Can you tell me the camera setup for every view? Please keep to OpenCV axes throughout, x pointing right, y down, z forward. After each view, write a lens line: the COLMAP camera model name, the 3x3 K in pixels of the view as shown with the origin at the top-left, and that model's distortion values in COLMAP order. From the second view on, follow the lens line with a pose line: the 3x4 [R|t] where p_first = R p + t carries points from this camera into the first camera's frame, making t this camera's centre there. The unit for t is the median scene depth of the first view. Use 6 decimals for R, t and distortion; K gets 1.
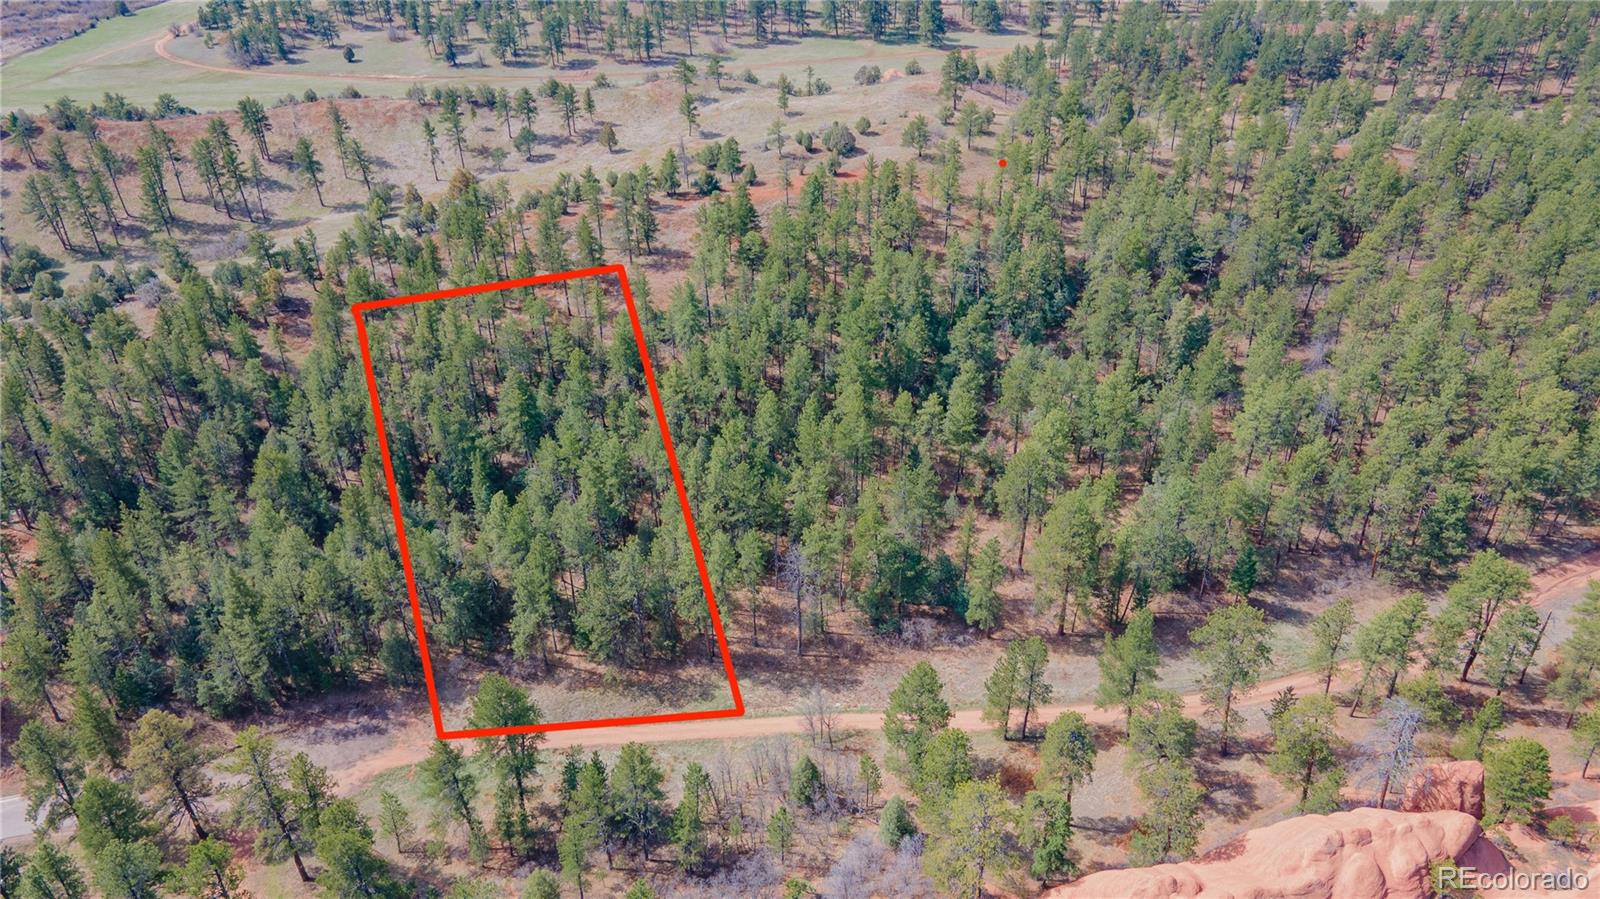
lens RADIAL K [[1146.9, 0, 799.0], [0, 1146.9, 477.6], [0, 0, 1]] dist [0.006398, 0.049281]
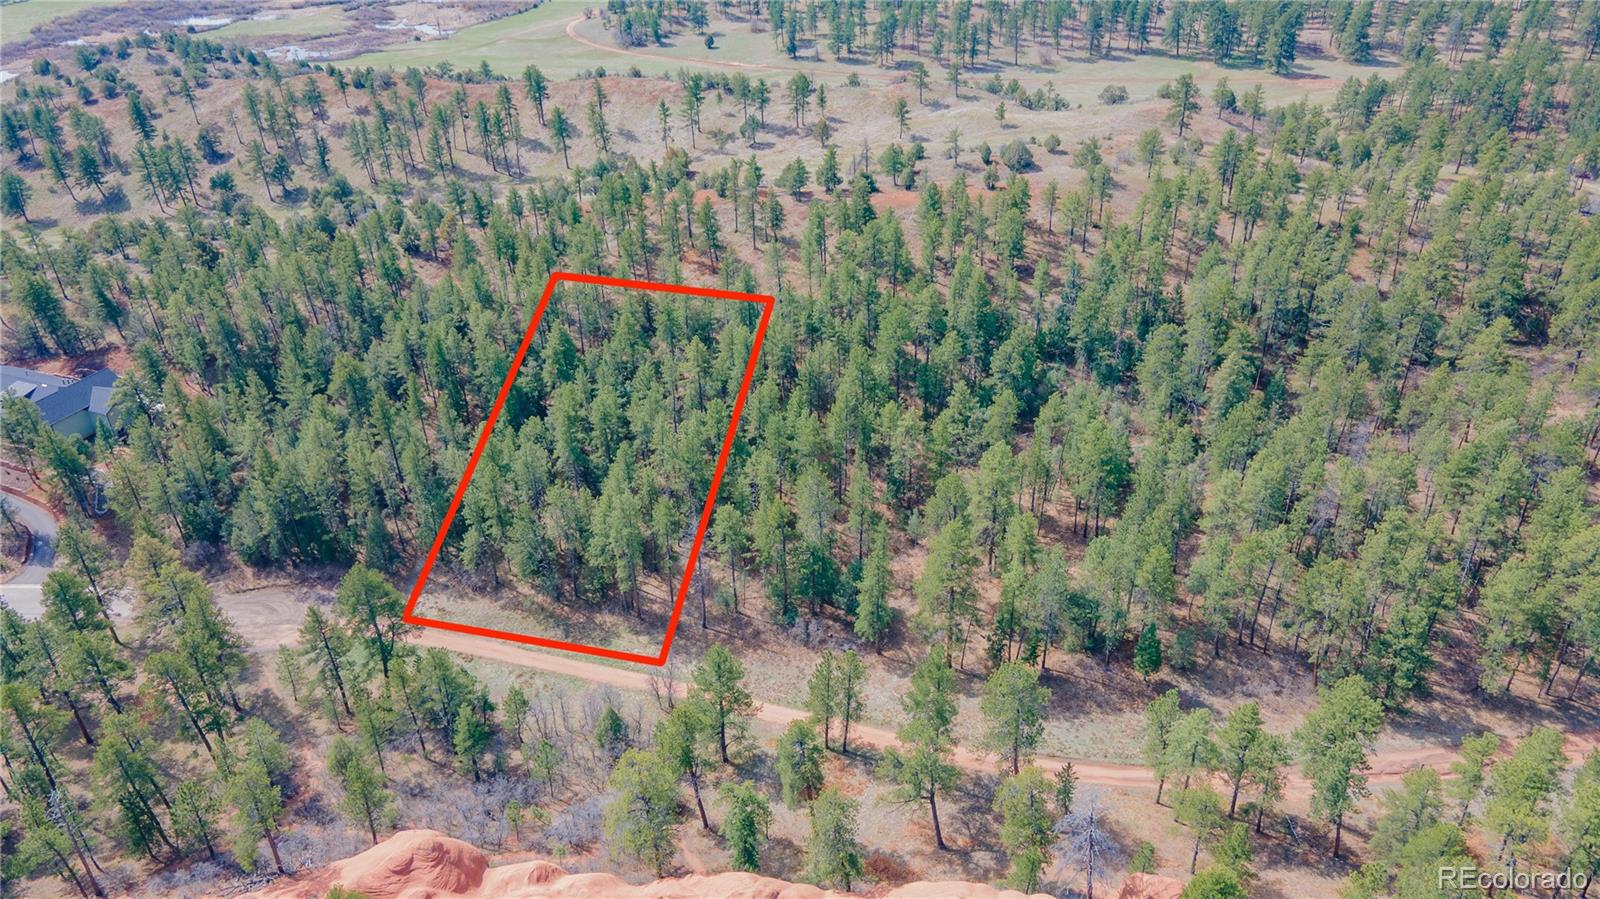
lens RADIAL K [[1146.9, 0, 799.0], [0, 1146.9, 477.6], [0, 0, 1]] dist [0.006398, 0.049281]
pose [[0.929562, 0.190069, -0.315892, 0.196012], [-0.191650, 0.981109, 0.026363, -0.011556], [0.314935, 0.036035, 0.948429, 0.016102]]
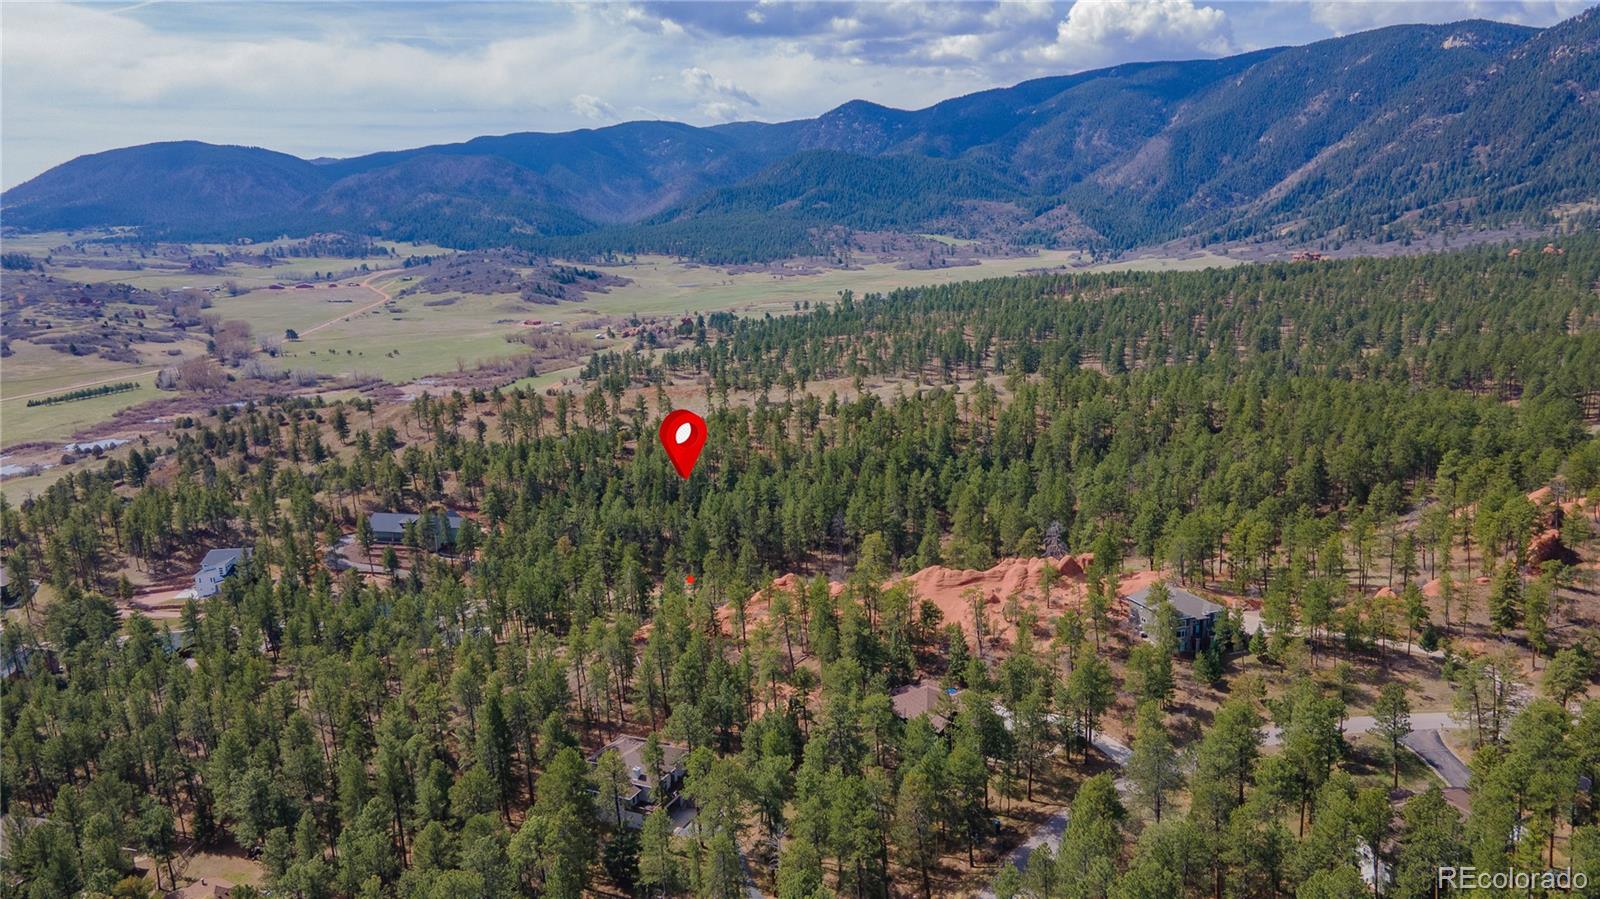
lens RADIAL K [[1146.9, 0, 799.0], [0, 1146.9, 477.6], [0, 0, 1]] dist [0.006398, 0.049281]
pose [[0.972302, 0.026722, -0.232196, 0.210329], [-0.102789, 0.941105, -0.322111, 0.351978], [0.209914, 0.337056, 0.917785, -0.507248]]
